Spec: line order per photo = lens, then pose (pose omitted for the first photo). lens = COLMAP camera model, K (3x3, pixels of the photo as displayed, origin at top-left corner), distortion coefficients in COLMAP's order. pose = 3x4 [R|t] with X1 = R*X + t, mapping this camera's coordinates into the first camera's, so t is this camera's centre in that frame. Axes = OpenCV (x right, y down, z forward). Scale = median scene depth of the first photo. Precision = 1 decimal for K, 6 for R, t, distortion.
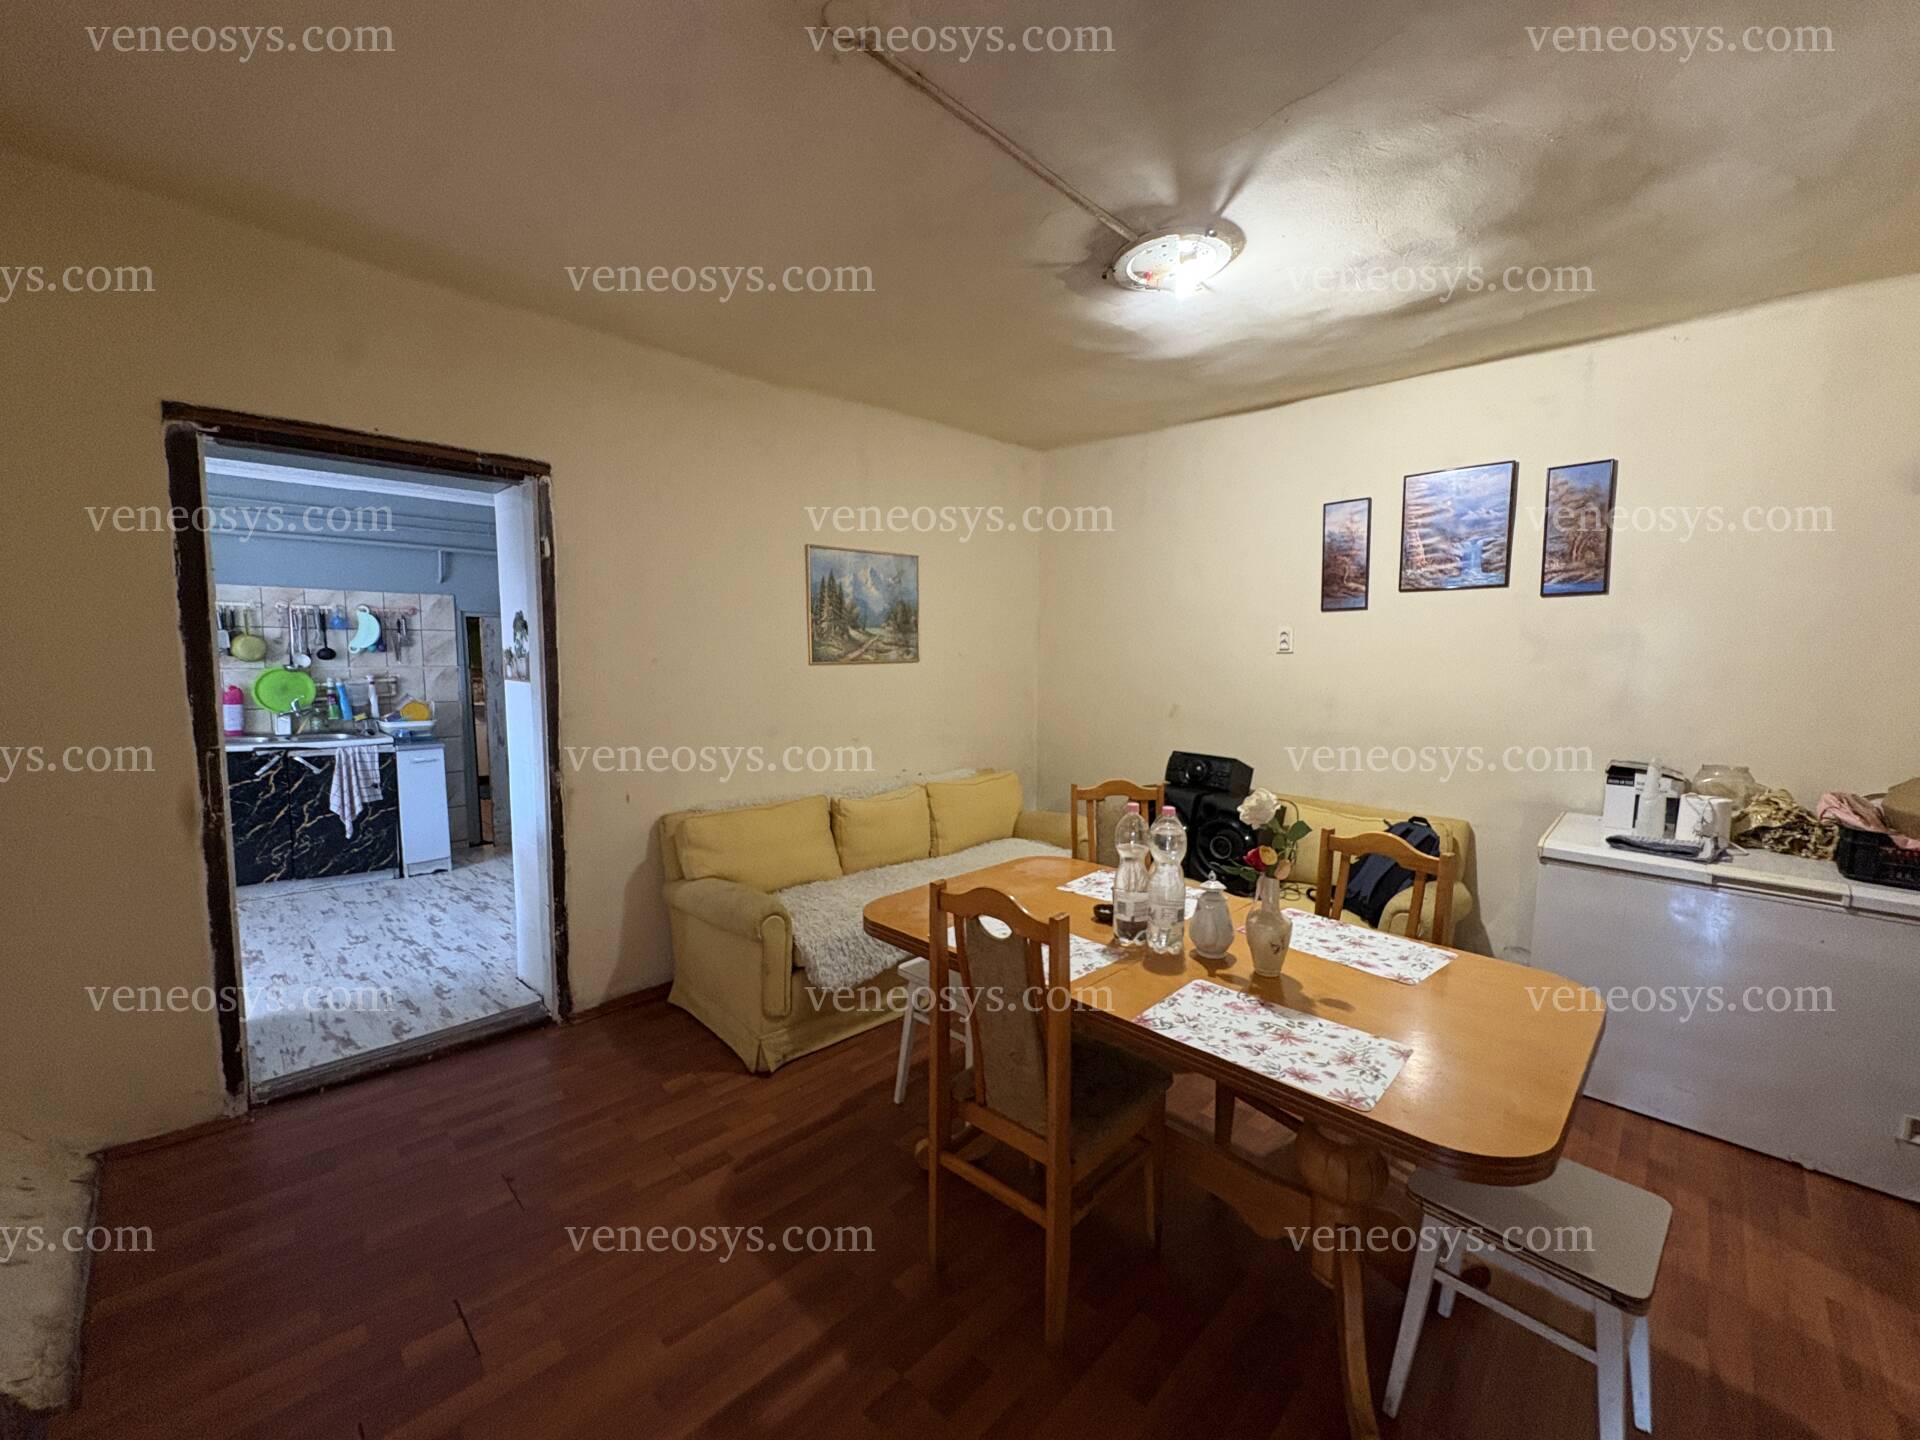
lens RADIAL K [[763.5, 0, 960.5], [0, 763.5, 724.0], [0, 0, 1]] dist [0.000709, -0.000056]
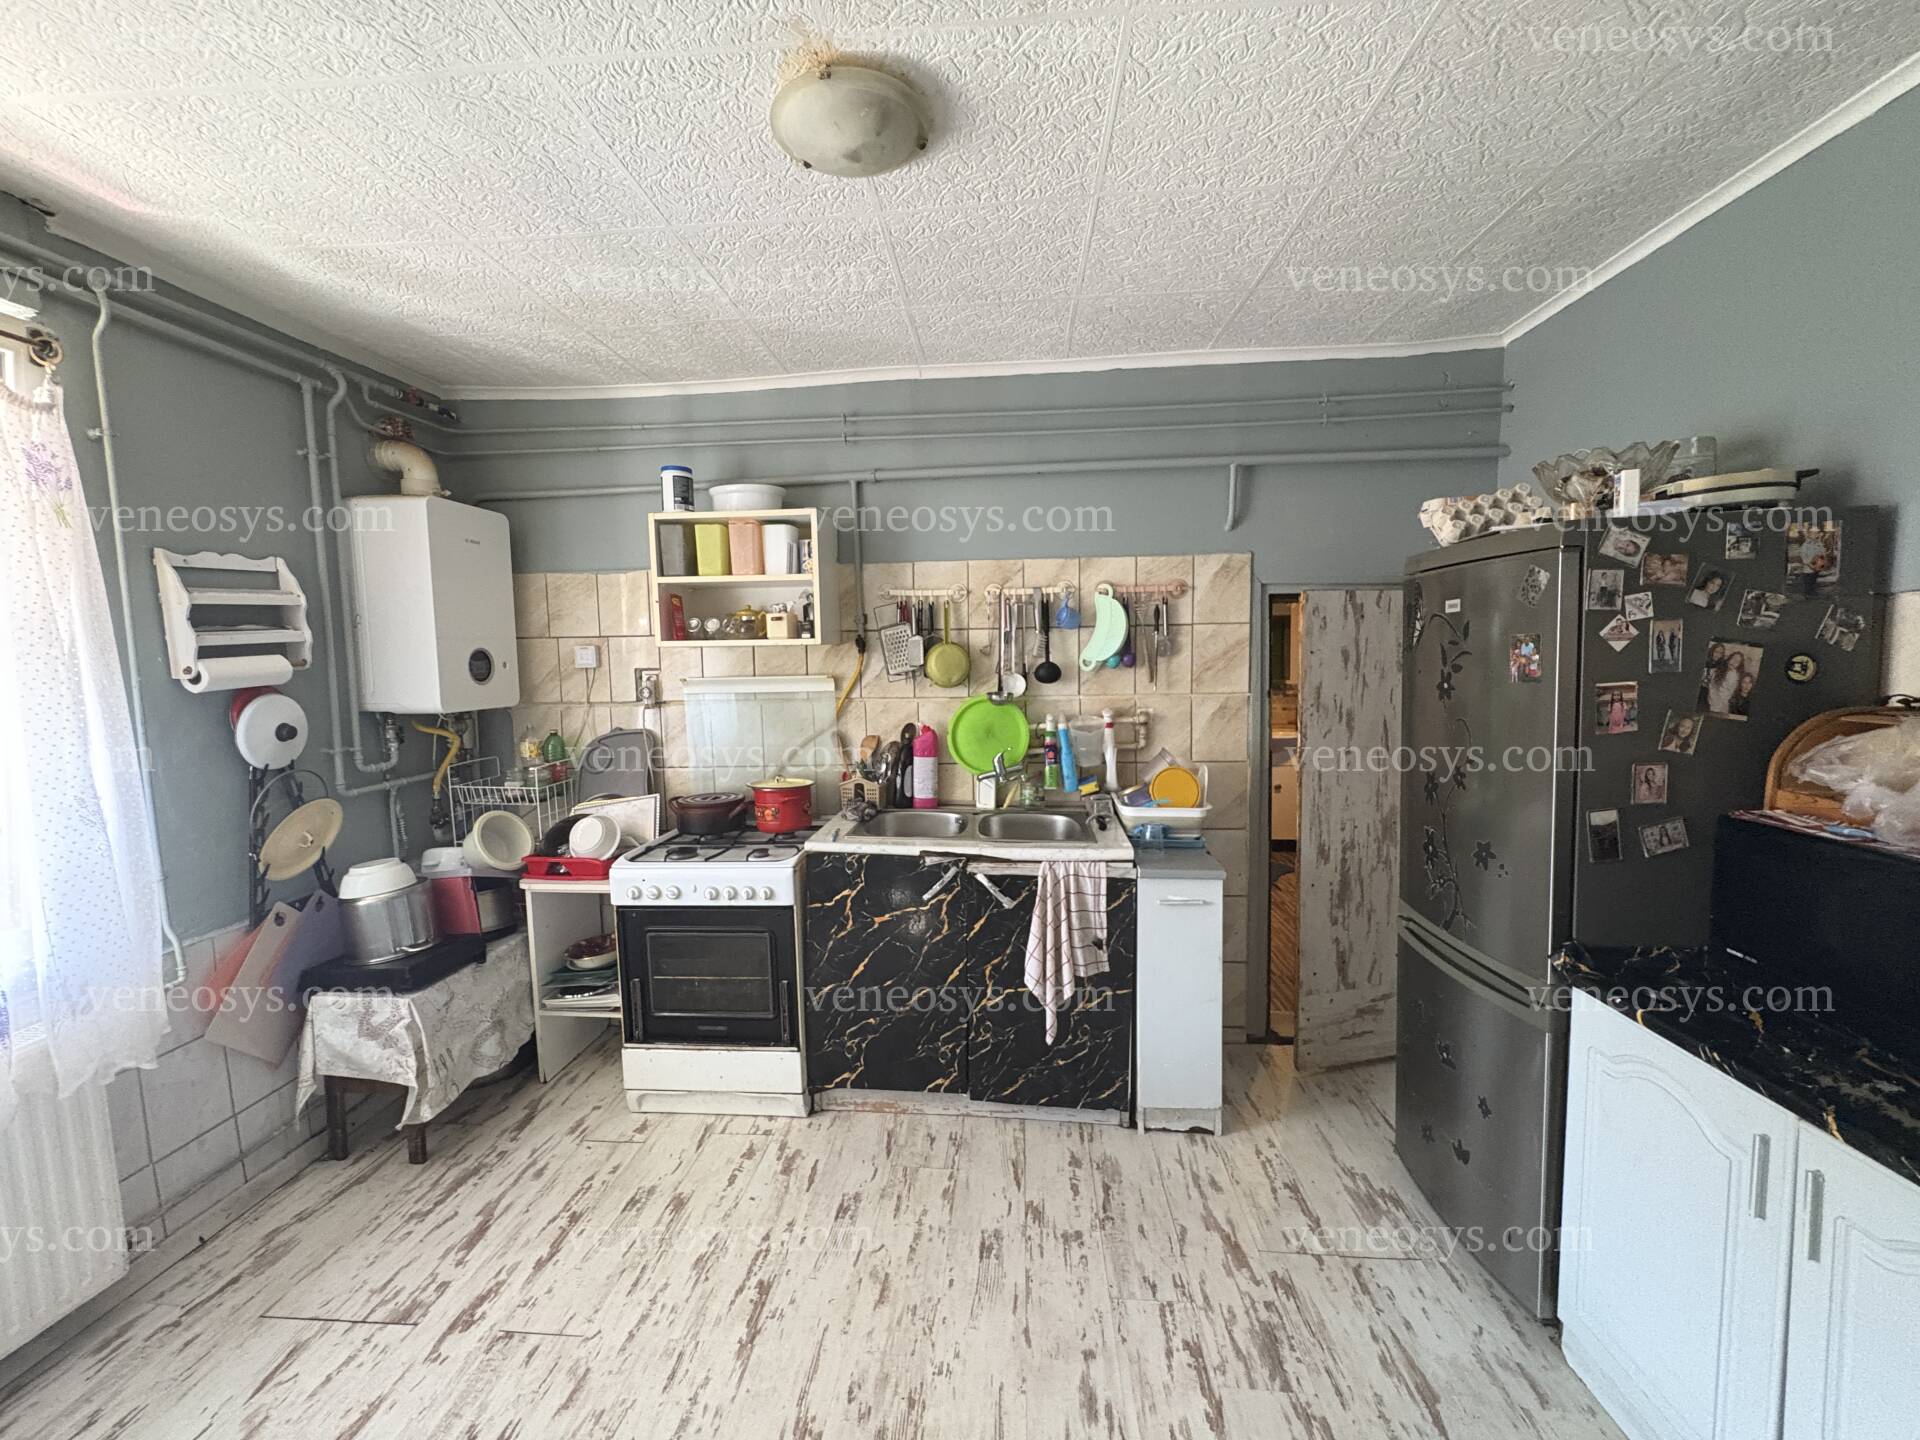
lens RADIAL K [[763.5, 0, 964.5], [0, 763.5, 719.6], [0, 0, 1]] dist [0.000709, -0.000056]
pose [[0.638840, 0.048947, -0.767781, -0.445693], [-0.051352, 0.998461, 0.020925, -0.067410], [0.767624, 0.026059, 0.640371, 0.607917]]
